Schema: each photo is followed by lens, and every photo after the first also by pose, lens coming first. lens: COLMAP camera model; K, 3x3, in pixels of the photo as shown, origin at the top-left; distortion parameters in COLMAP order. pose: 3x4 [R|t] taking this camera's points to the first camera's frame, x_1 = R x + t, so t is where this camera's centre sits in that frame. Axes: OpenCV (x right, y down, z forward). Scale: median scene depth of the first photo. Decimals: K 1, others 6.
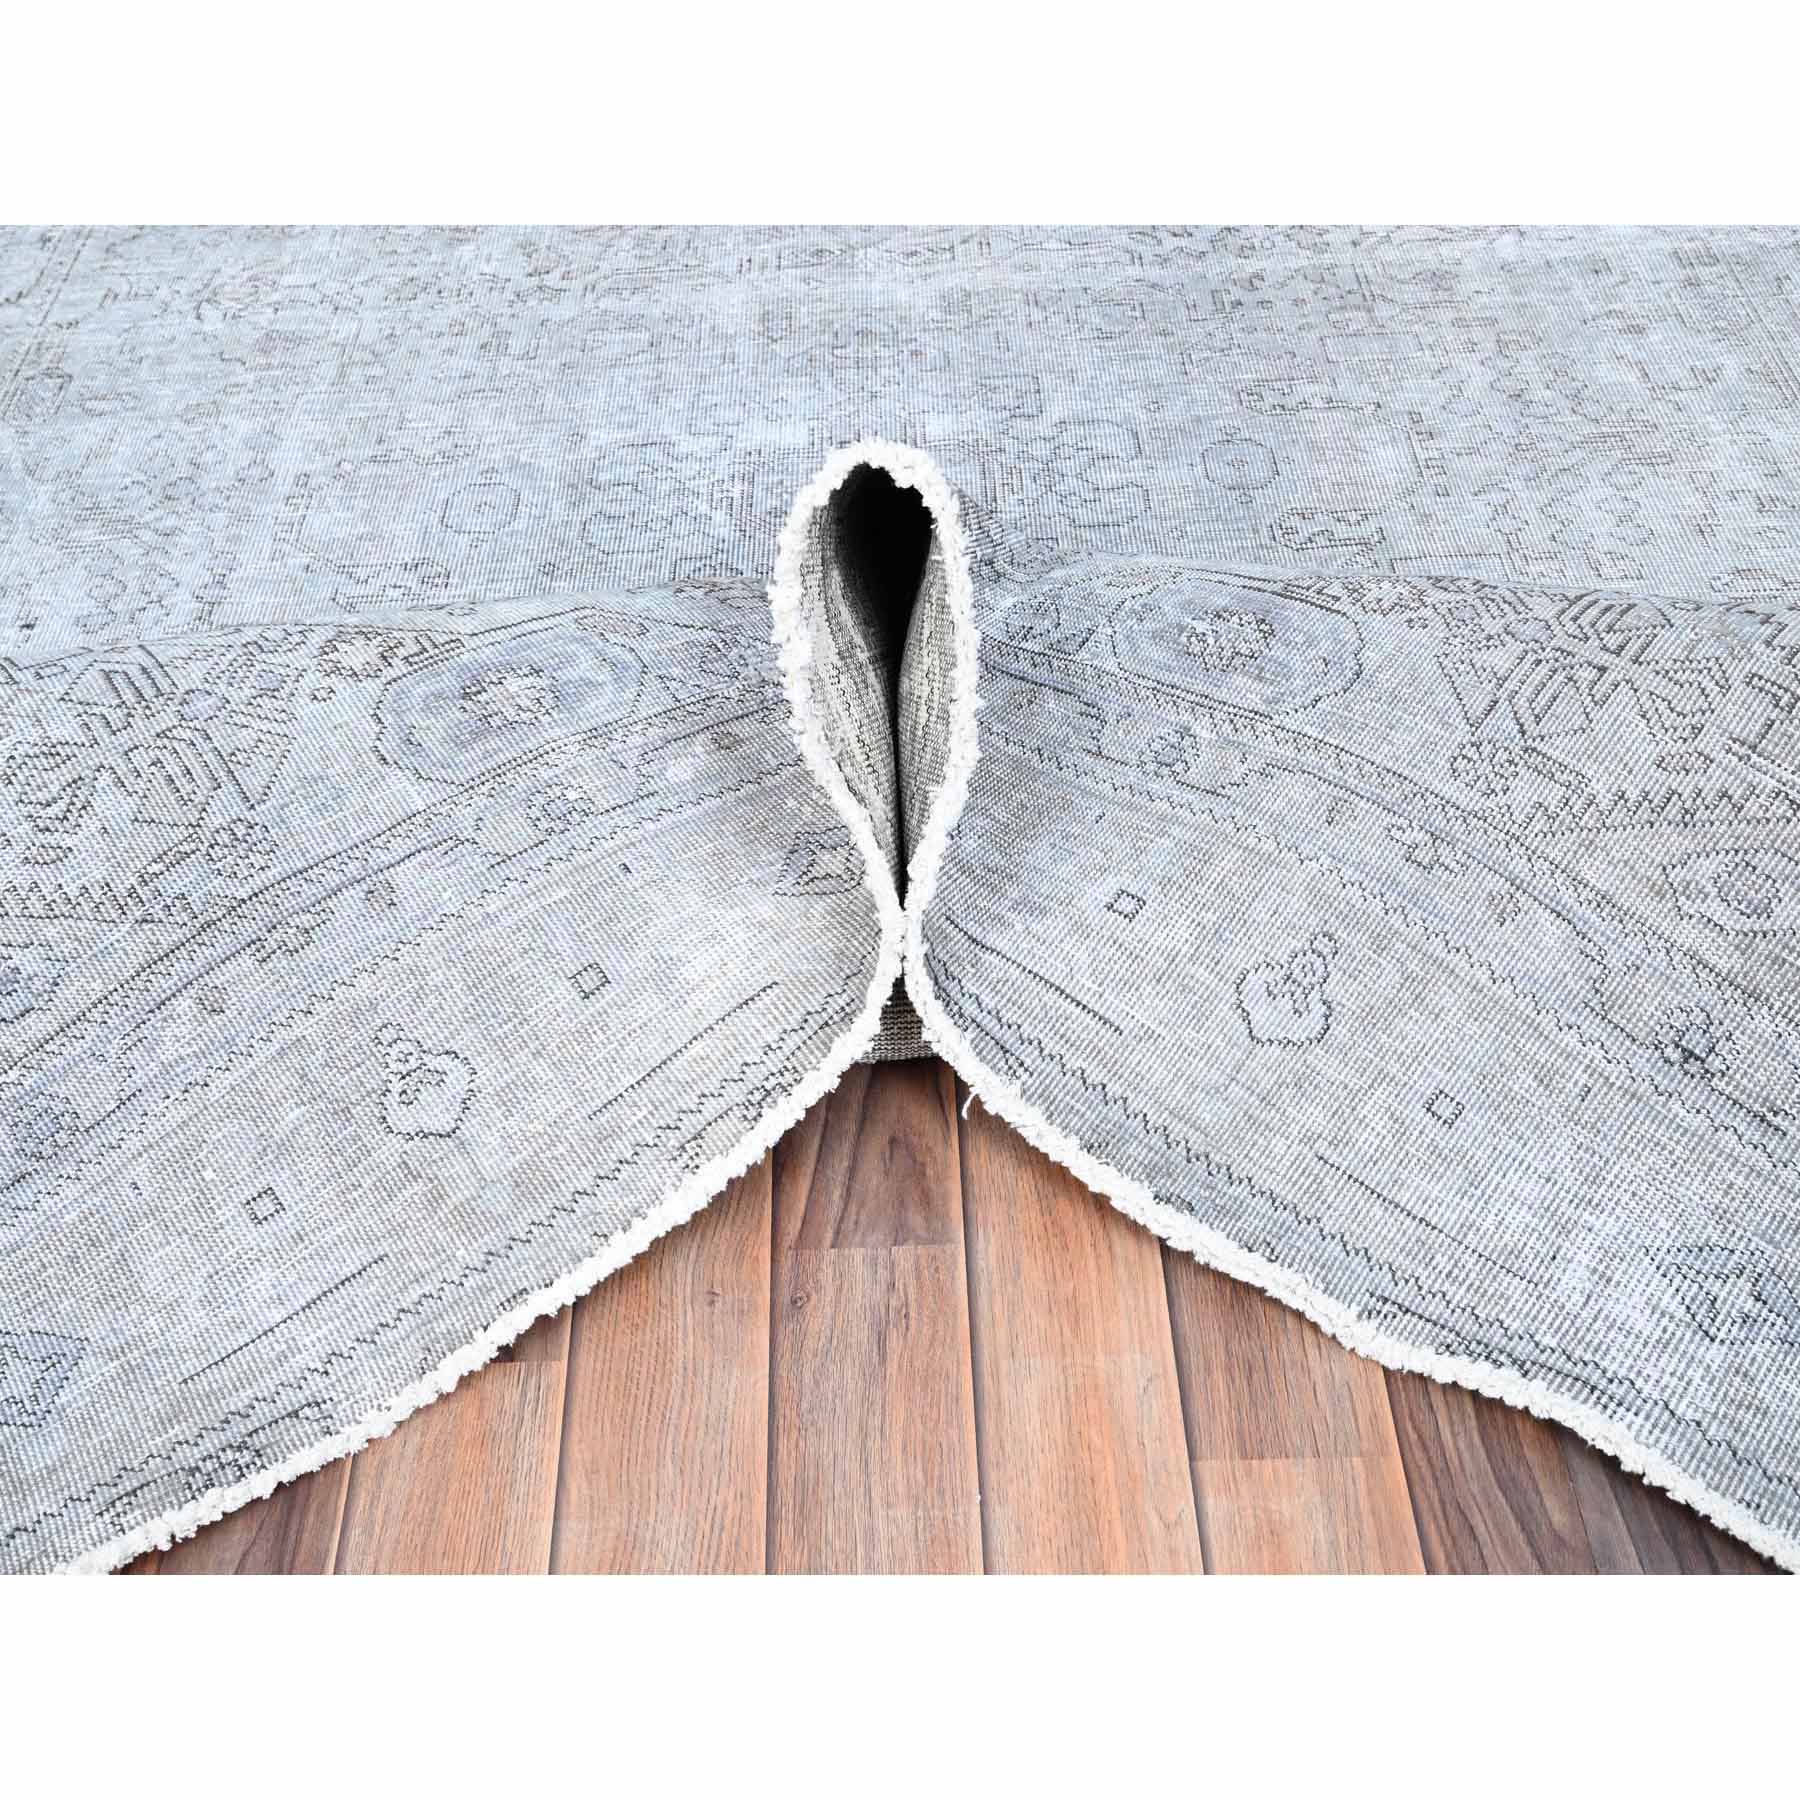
lens RADIAL K [[1907.6, 0, 900.0], [0, 1907.6, 900.0], [0, 0, 1]] dist [-0.003488, -0.003029]
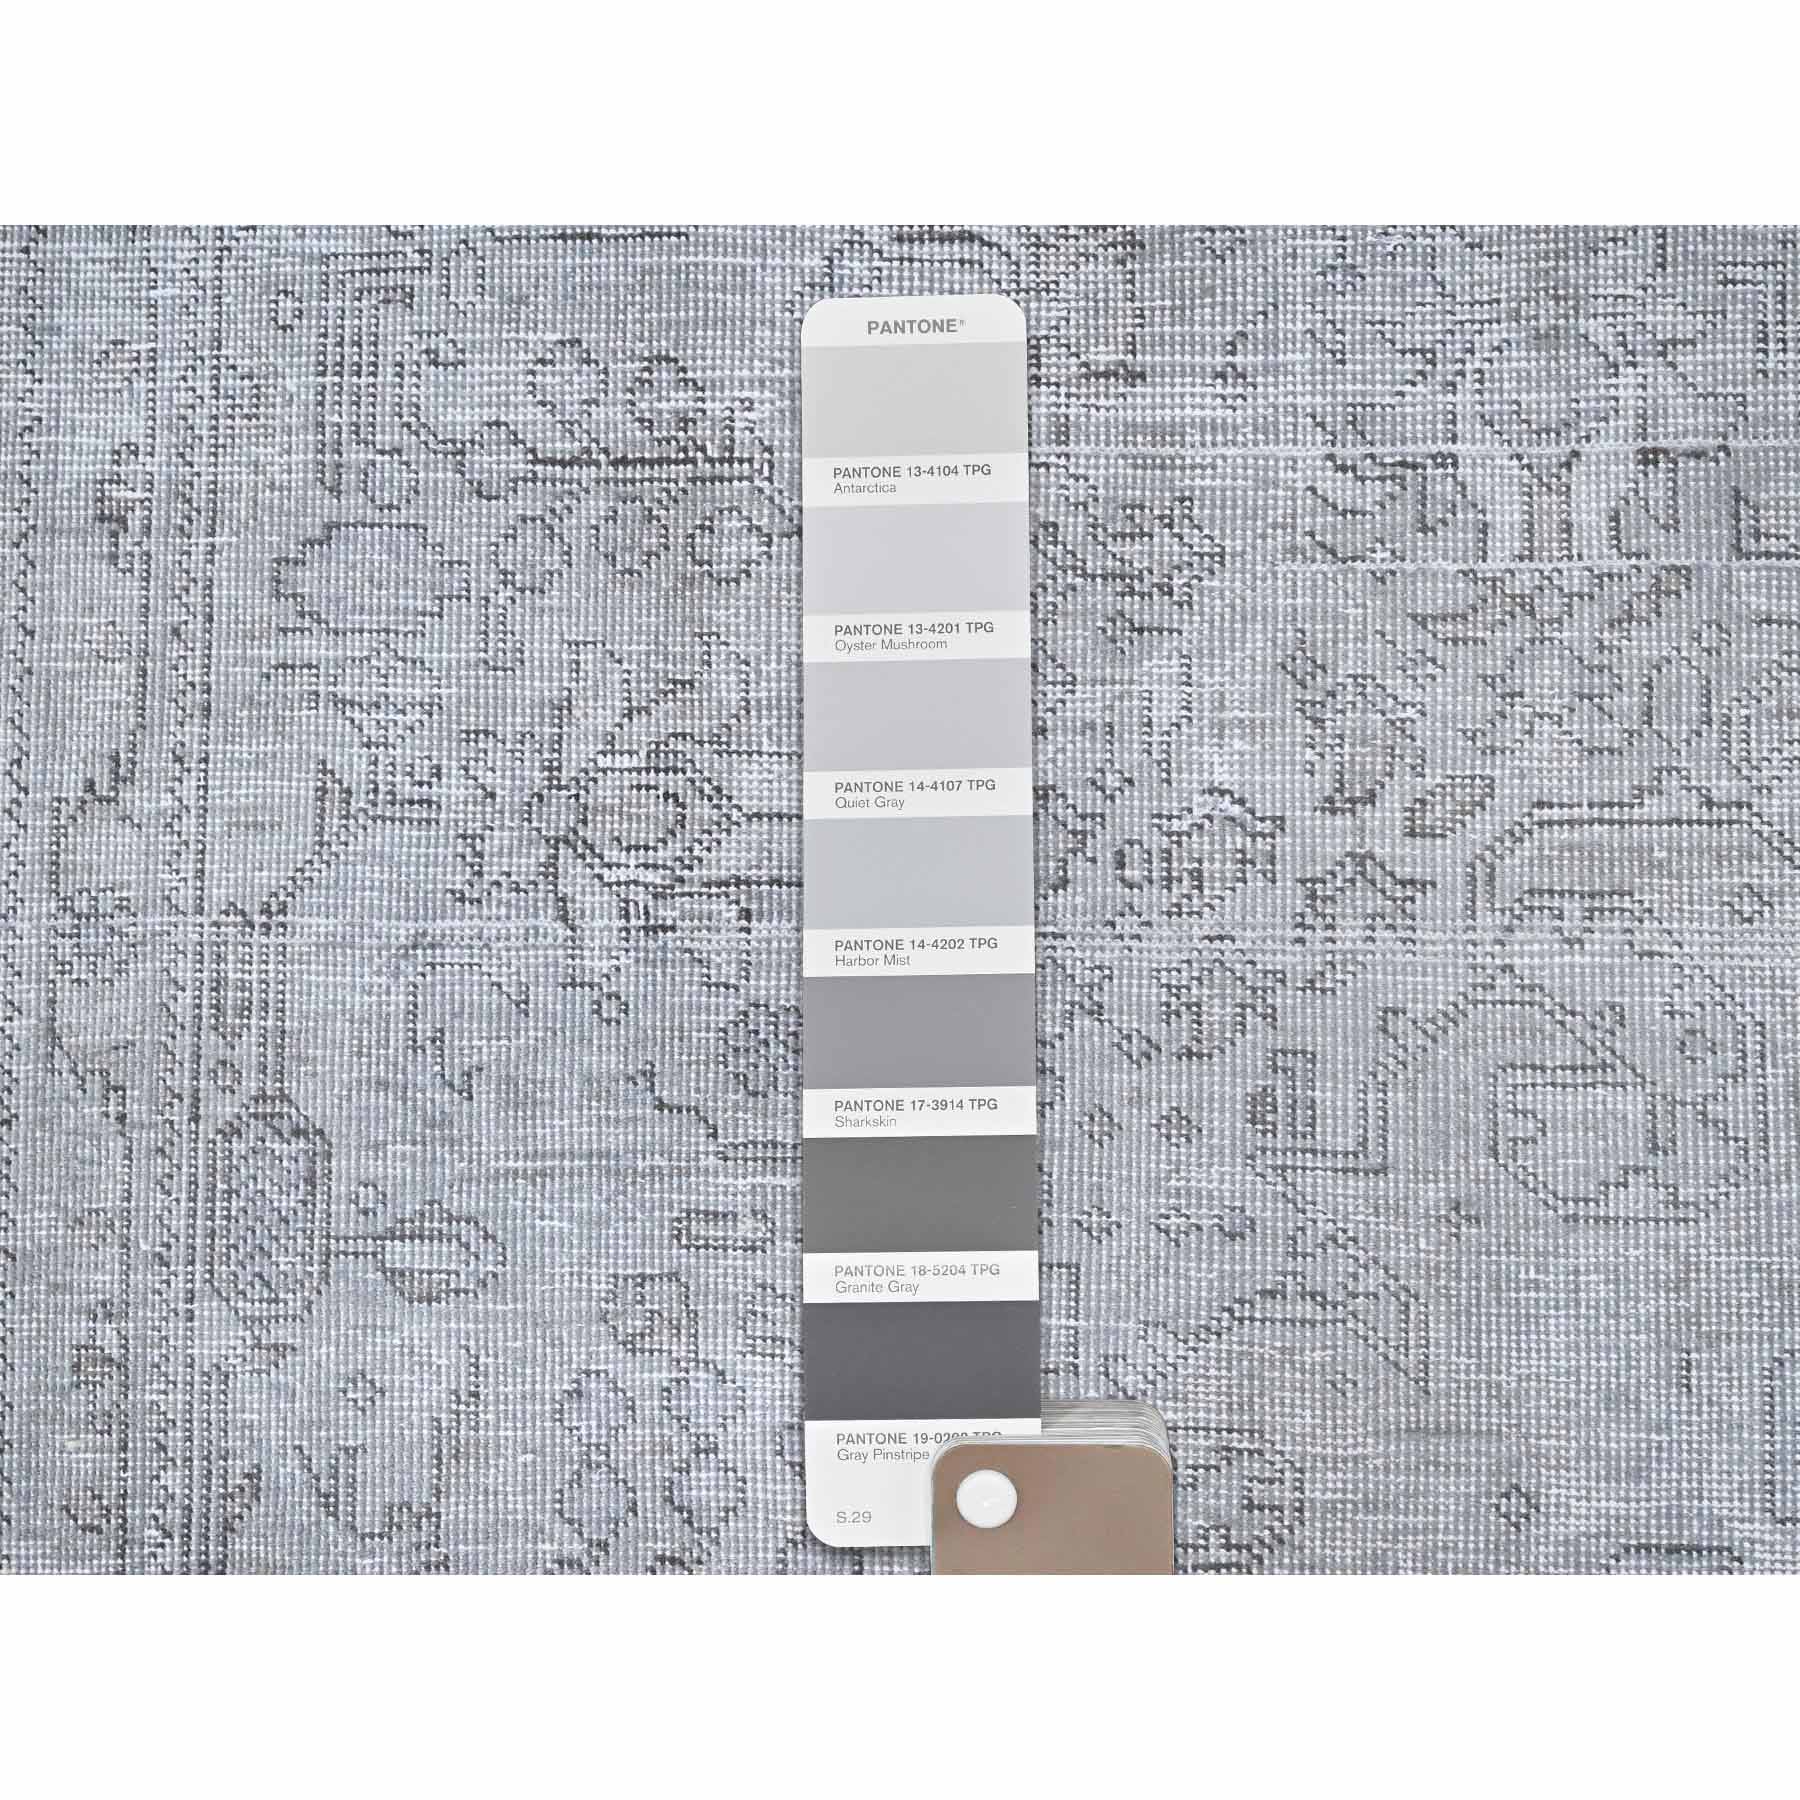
lens RADIAL K [[1907.6, 0, 900.0], [0, 1907.6, 900.0], [0, 0, 1]] dist [-0.003488, -0.003029]
pose [[0.999672, 0.025584, 0.001304, -0.322032], [-0.020858, 0.783342, 0.621241, -0.636846], [0.014872, -0.621065, 0.783618, 0.731311]]
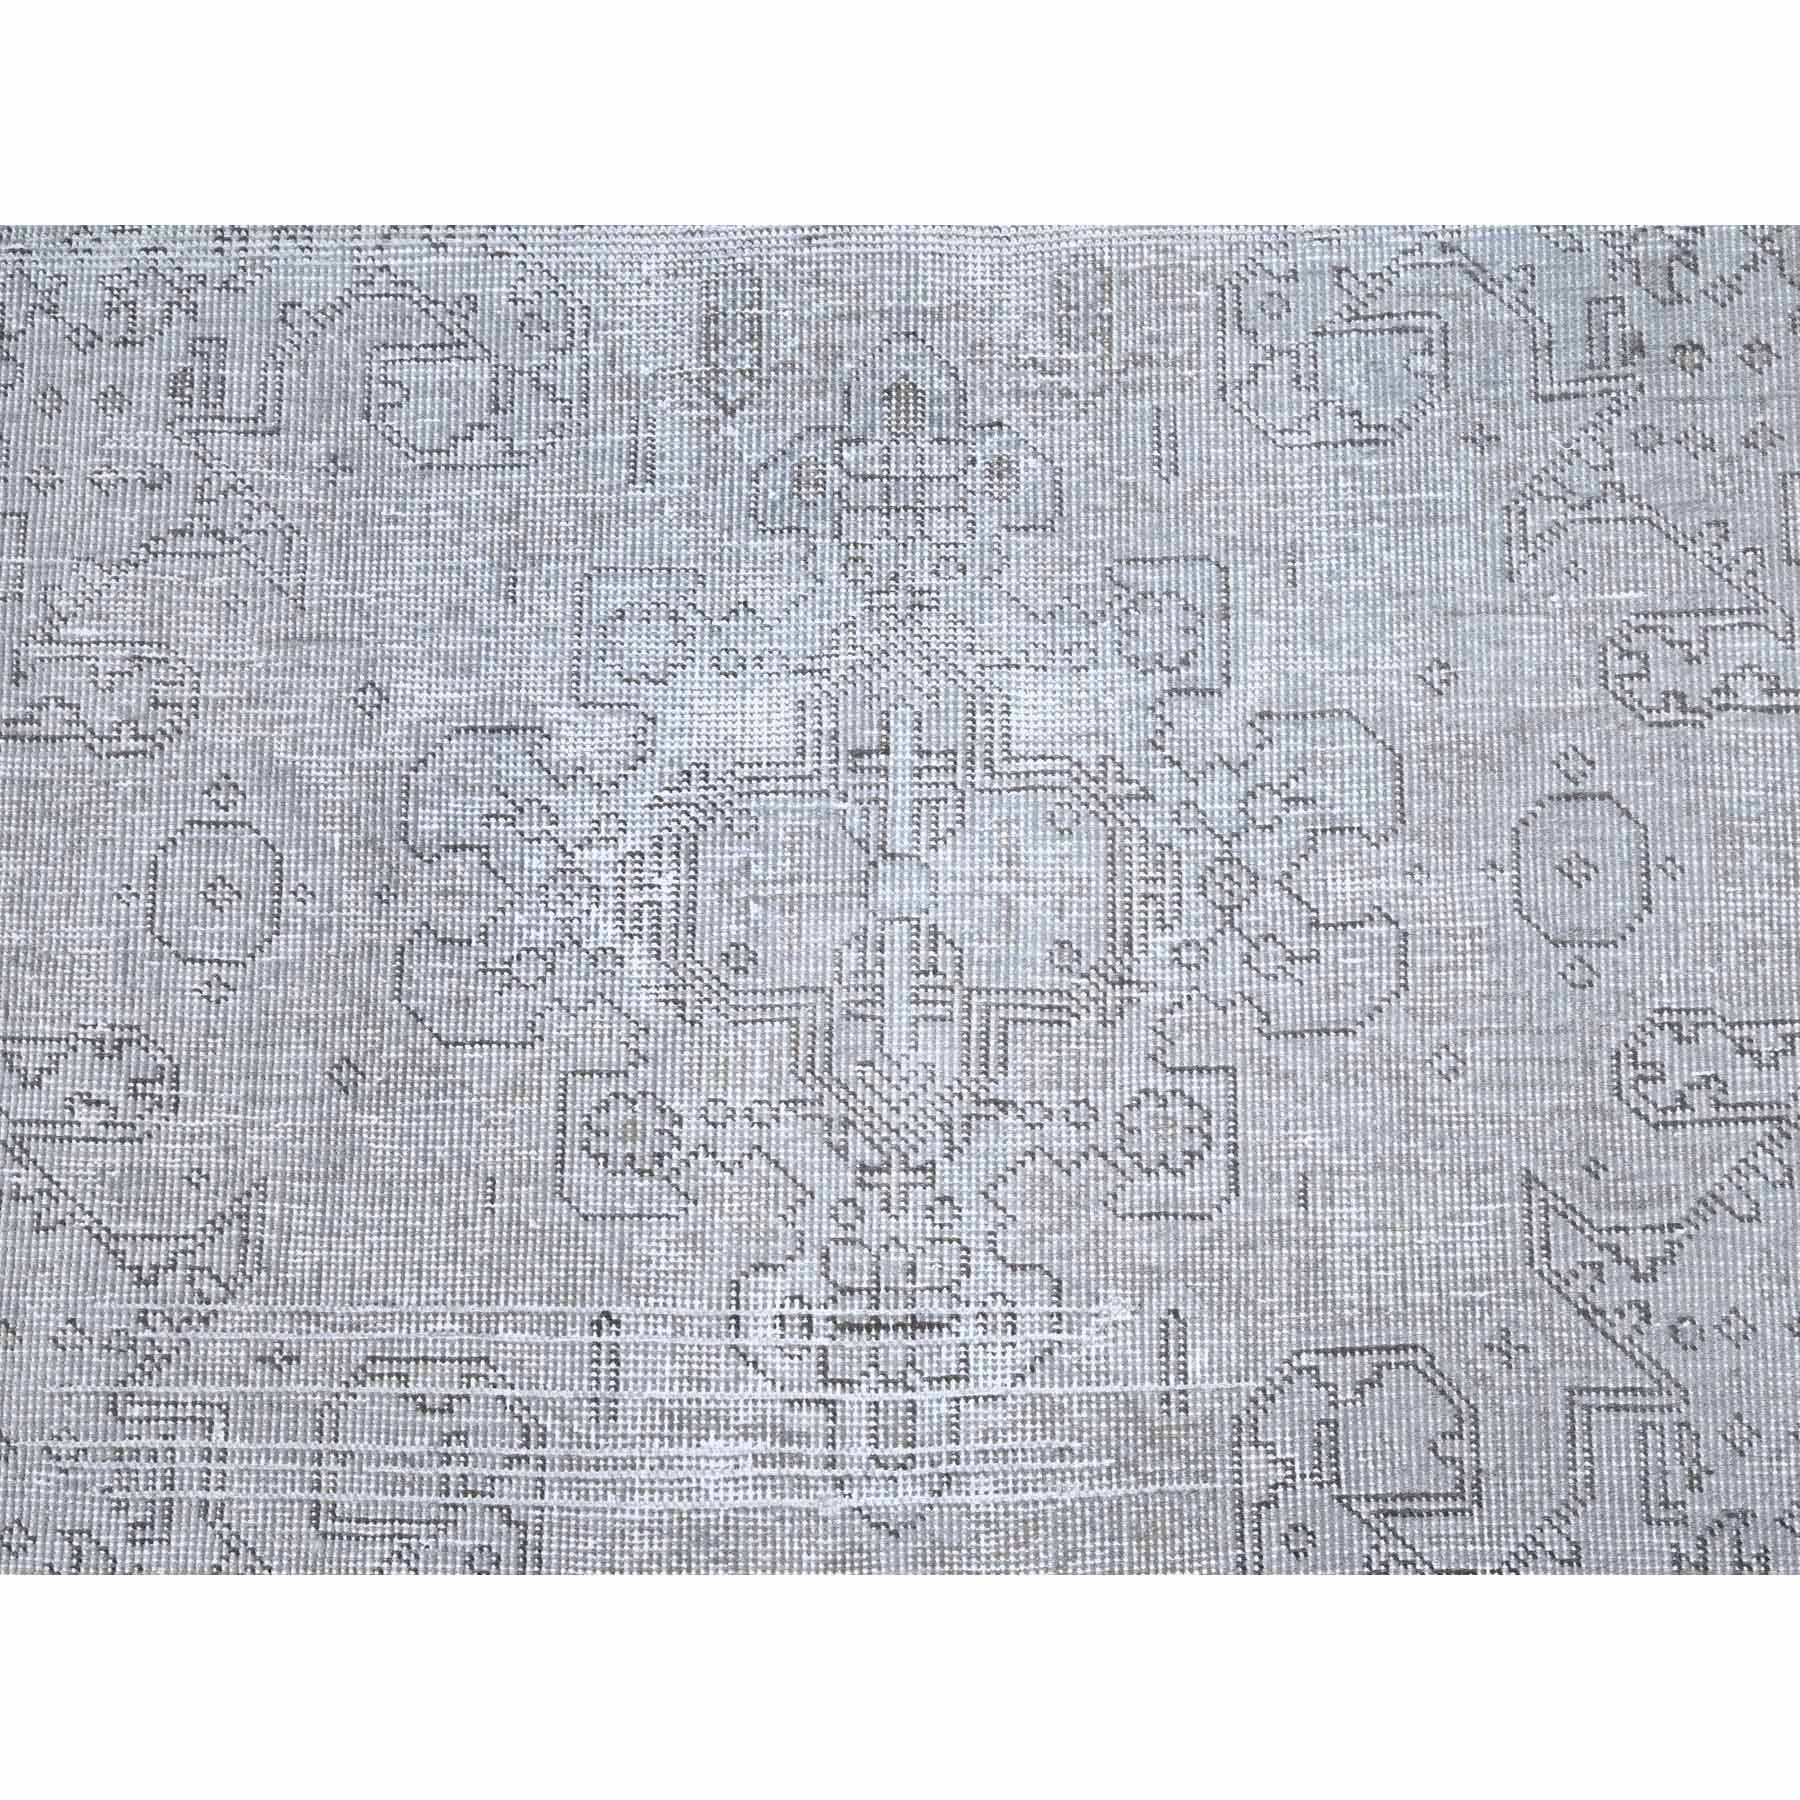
lens RADIAL K [[1907.6, 0, 900.0], [0, 1907.6, 900.0], [0, 0, 1]] dist [-0.003488, -0.003029]
pose [[0.999689, 0.023797, -0.007465, -0.012657], [-0.014851, 0.808458, 0.588367, -0.520037], [0.020037, -0.588073, 0.808560, 0.527518]]
